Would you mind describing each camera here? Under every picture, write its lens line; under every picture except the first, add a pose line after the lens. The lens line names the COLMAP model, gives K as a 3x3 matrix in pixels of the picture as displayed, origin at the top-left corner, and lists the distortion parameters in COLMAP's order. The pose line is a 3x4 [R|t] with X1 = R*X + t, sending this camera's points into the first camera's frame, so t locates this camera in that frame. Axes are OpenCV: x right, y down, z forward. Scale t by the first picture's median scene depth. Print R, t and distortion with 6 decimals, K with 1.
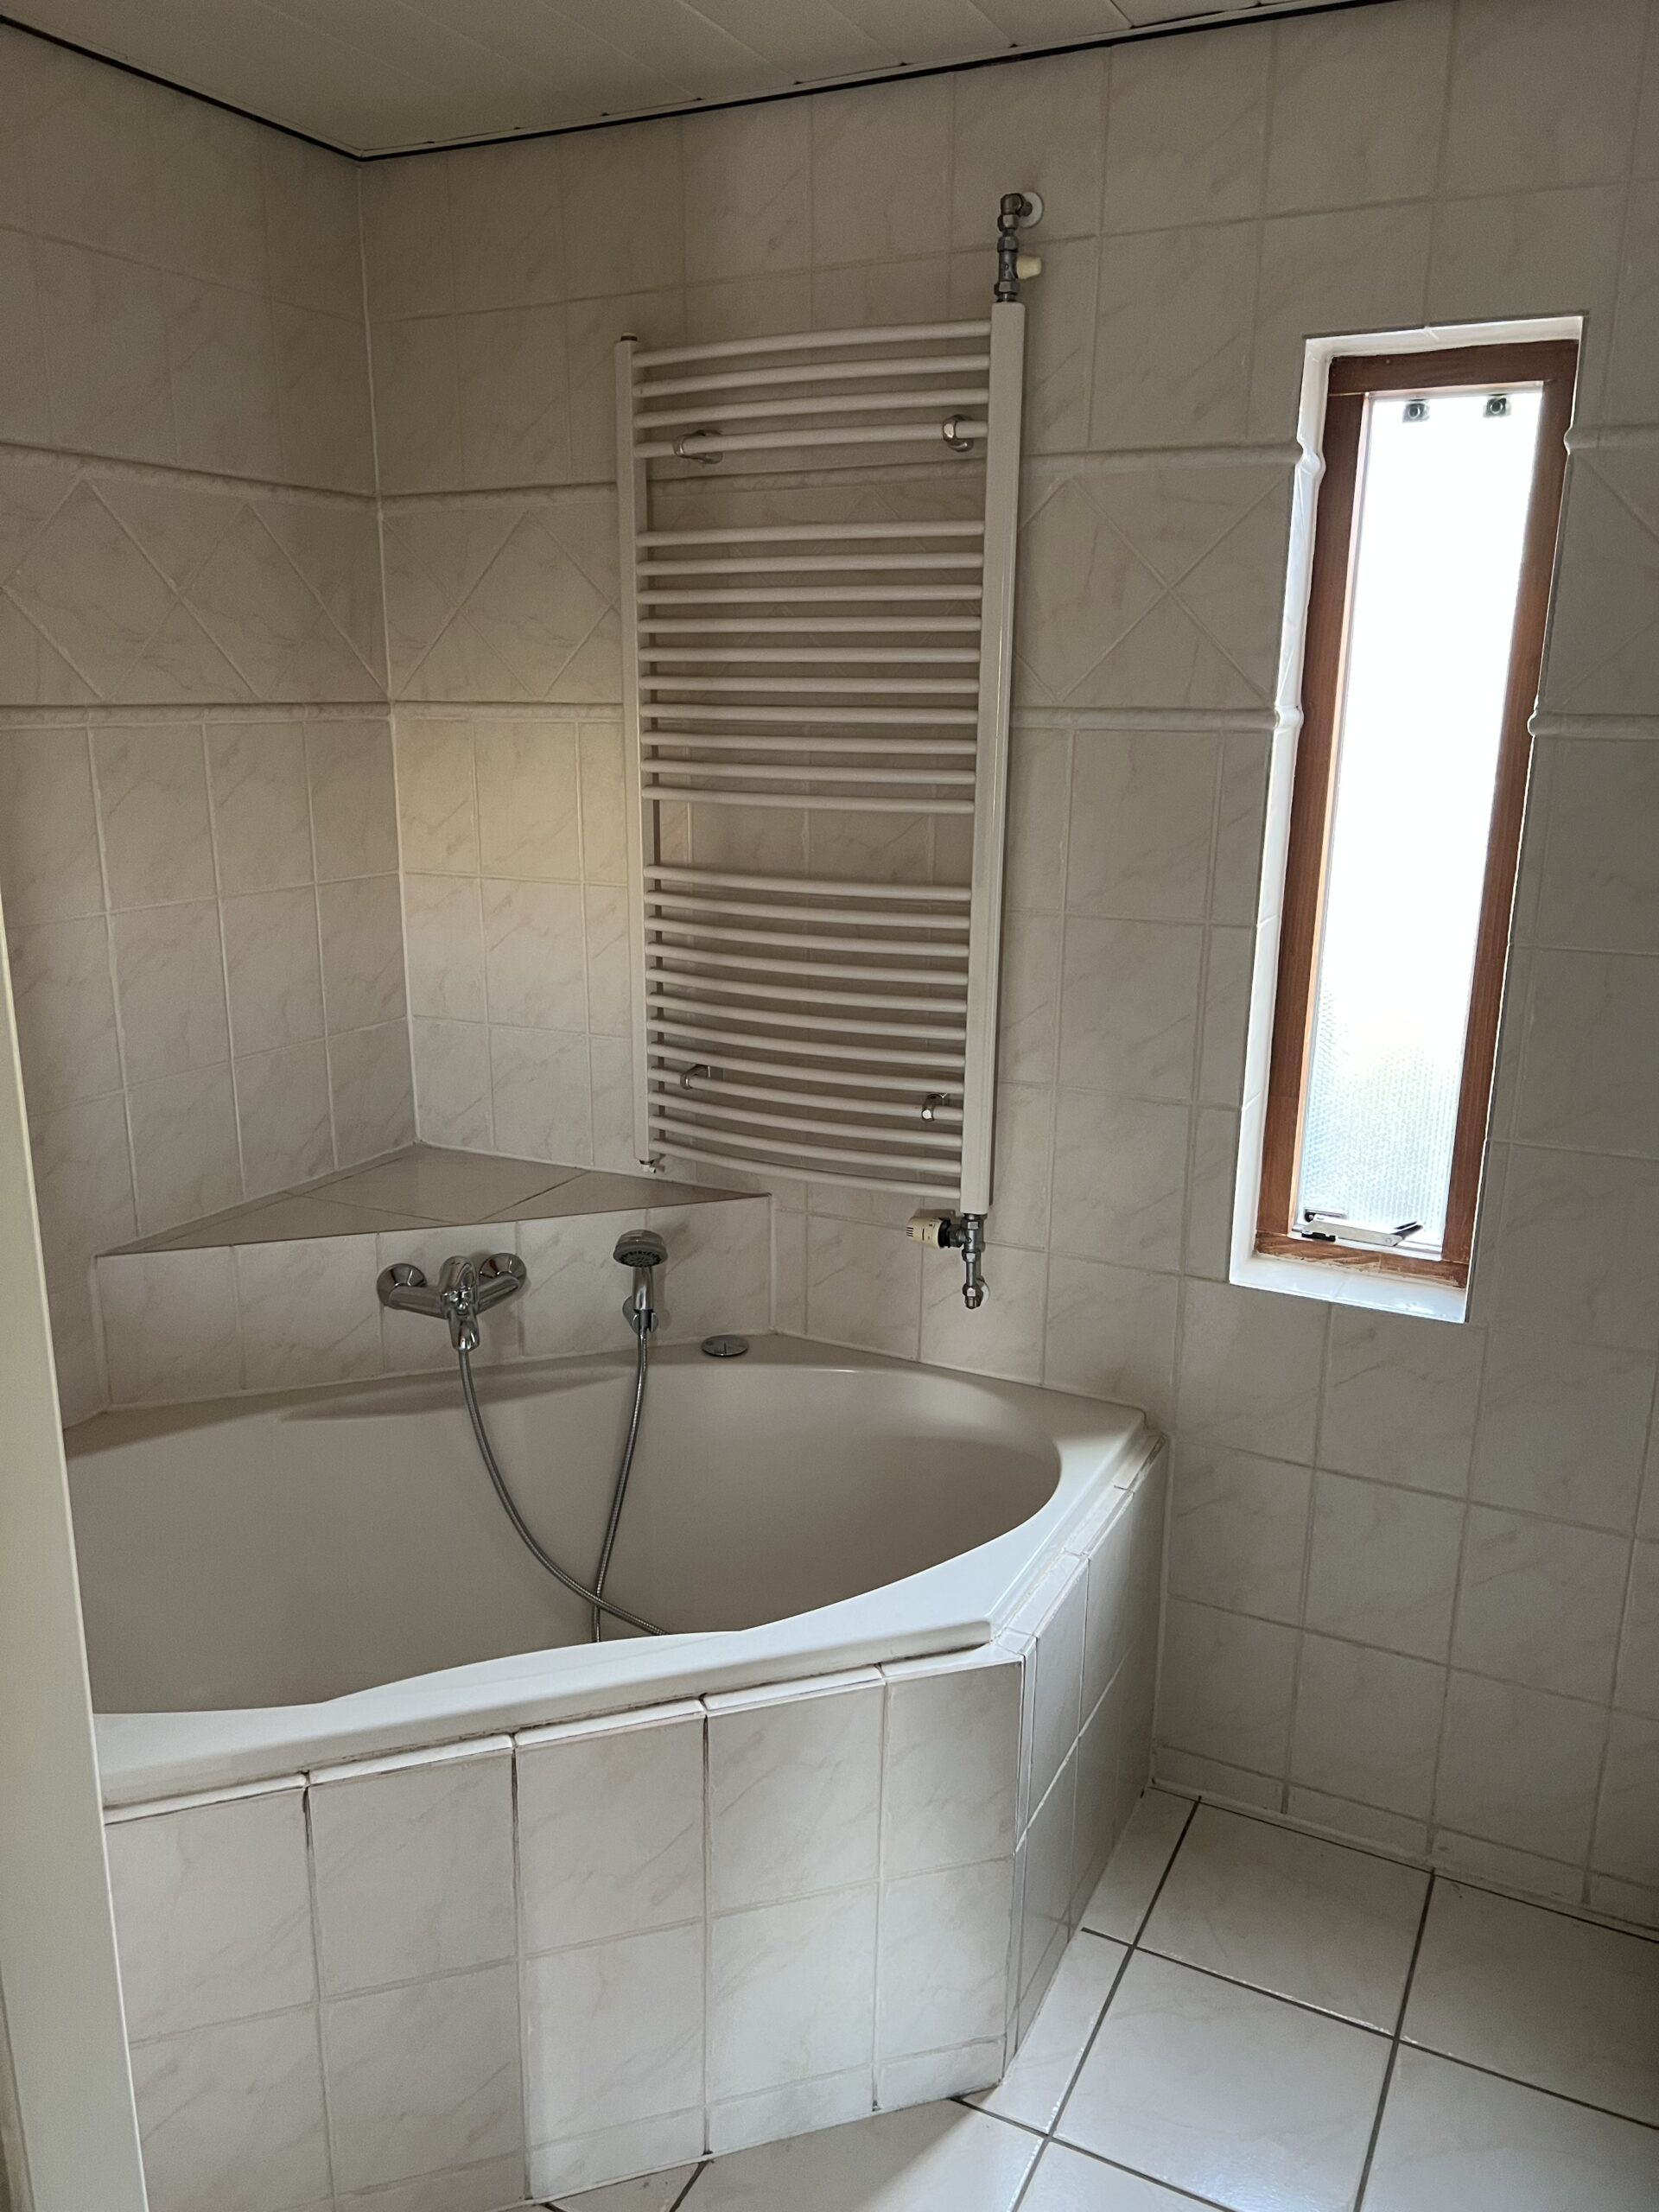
lens RADIAL K [[1604.3, 0, 819.9], [0, 1604.3, 1115.1], [0, 0, 1]] dist [0.004337, -0.011543]
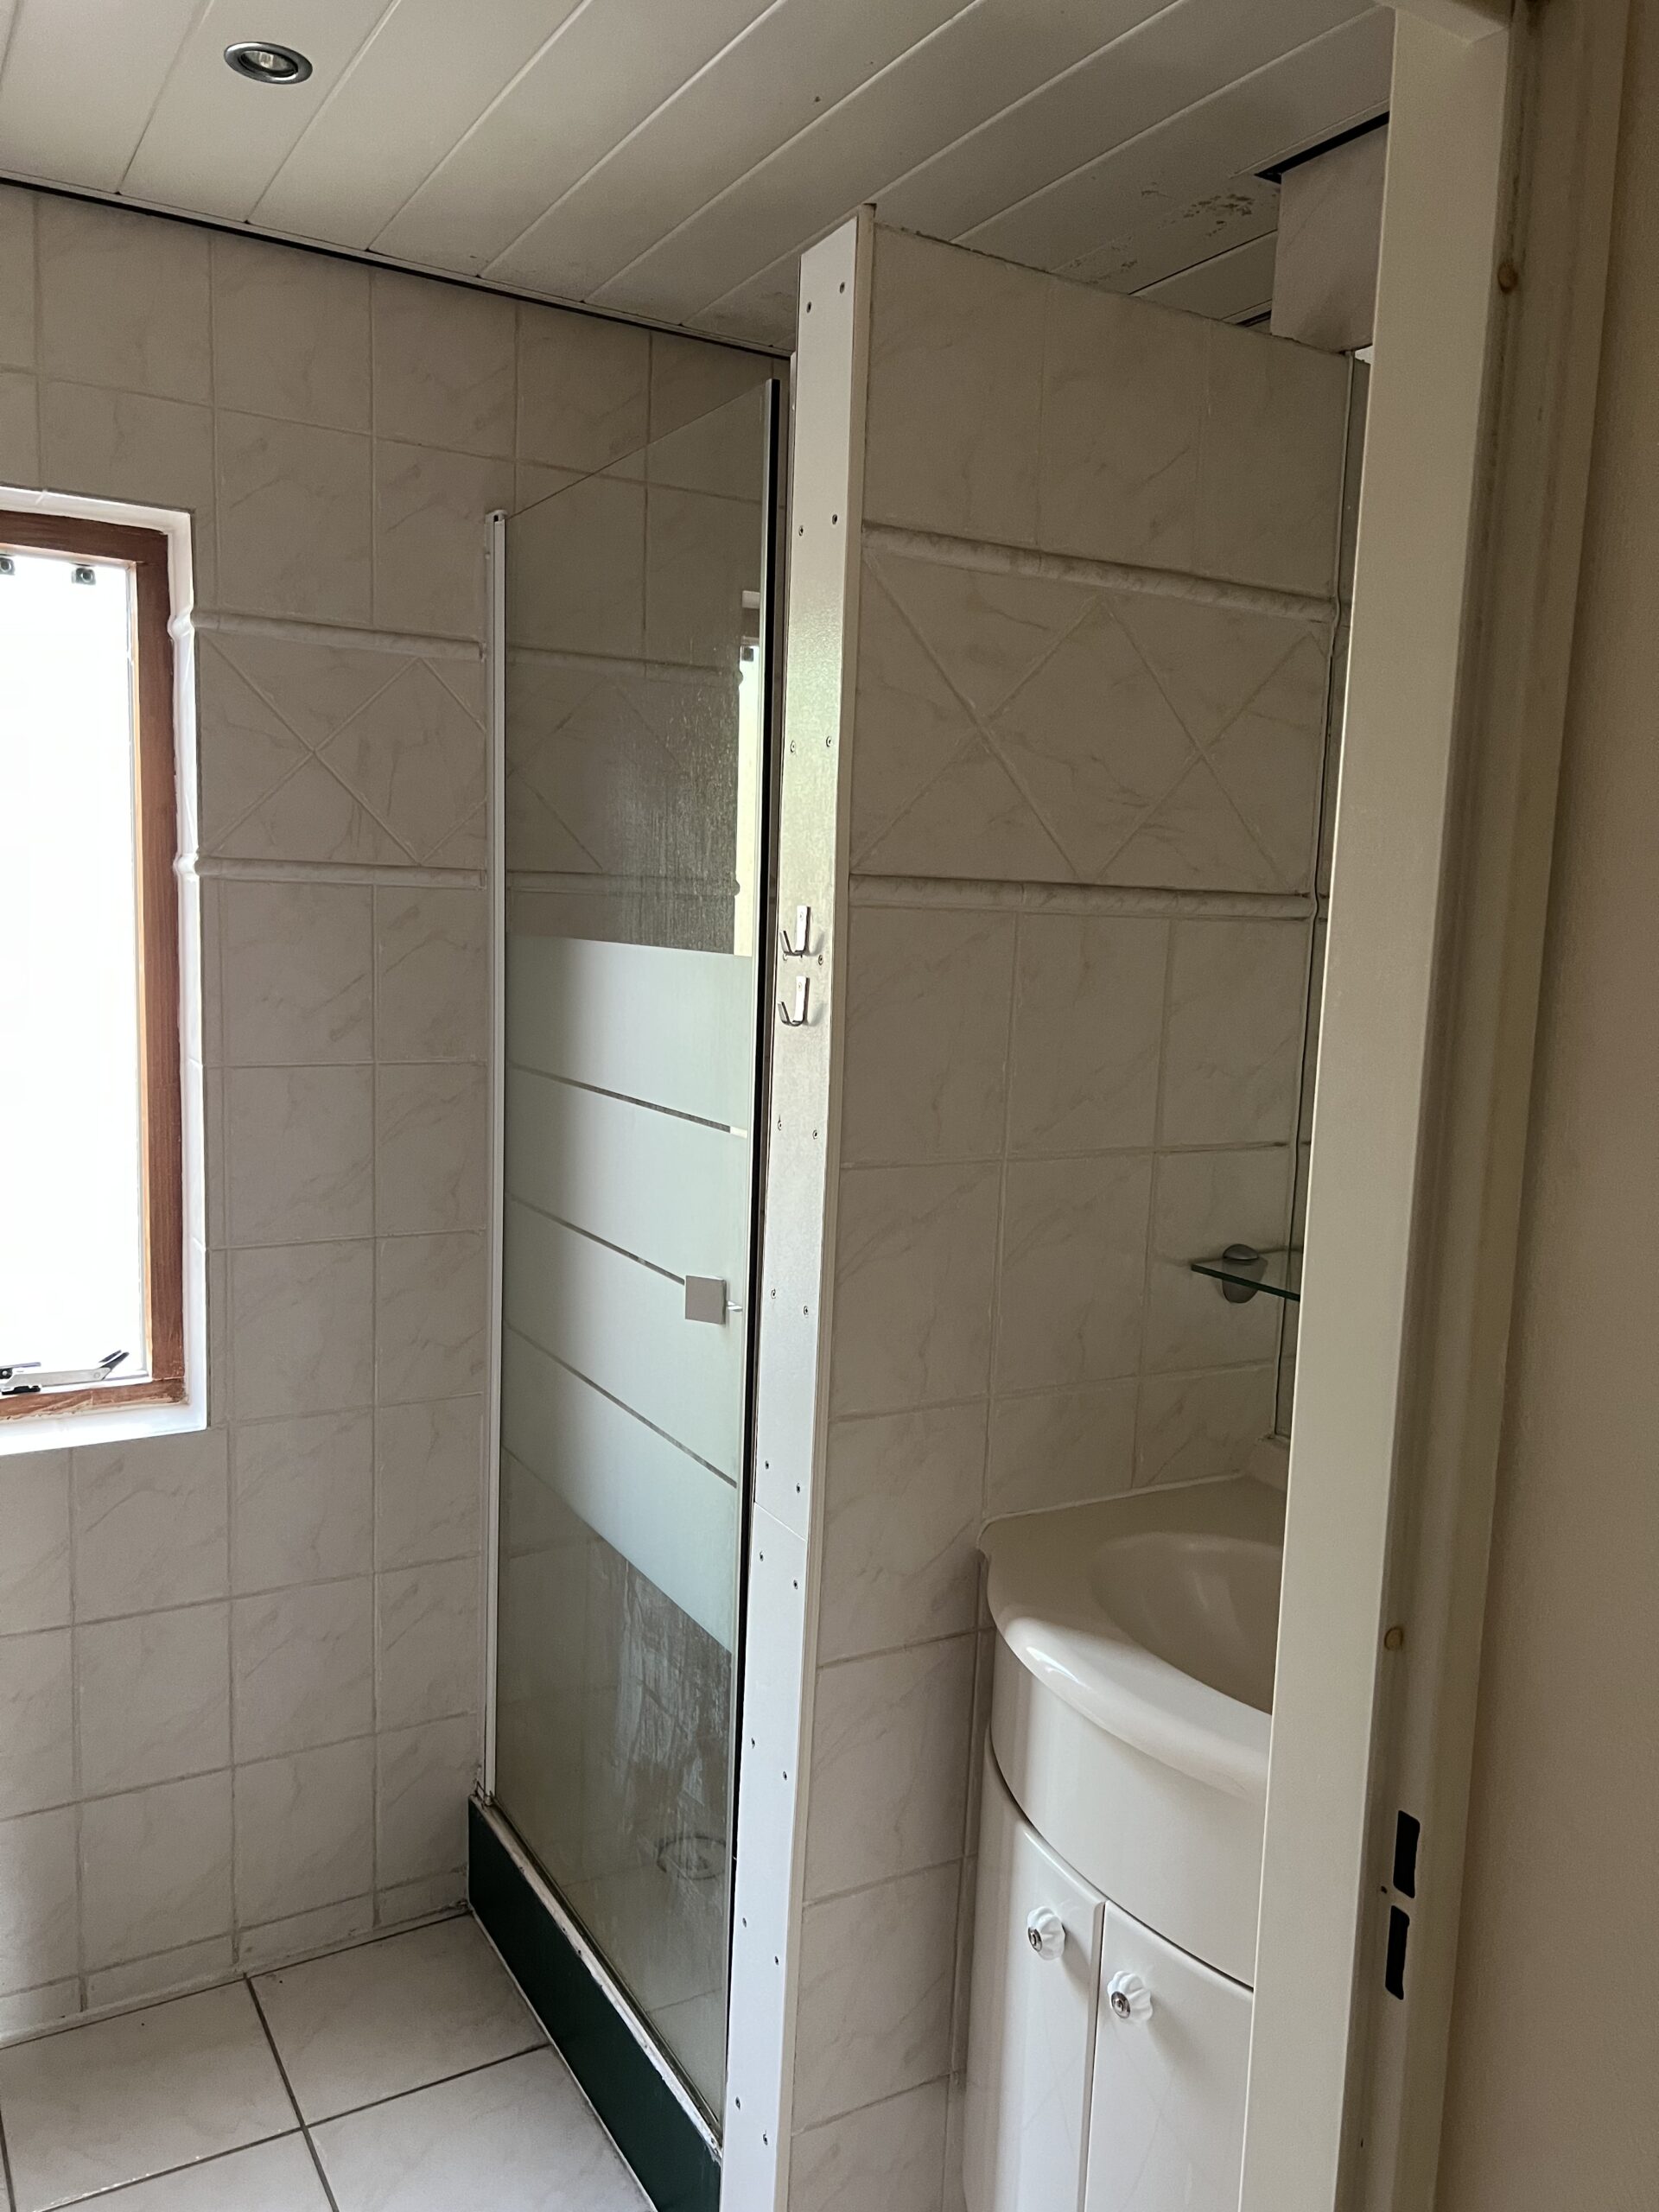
lens RADIAL K [[1604.3, 0, 819.9], [0, 1604.3, 1115.1], [0, 0, 1]] dist [0.004337, -0.011543]
pose [[0.541955, -0.101203, 0.834292, -0.219713], [0.184870, 0.982763, -0.000878, 0.003331], [-0.819822, 0.154711, 0.551322, 0.058442]]
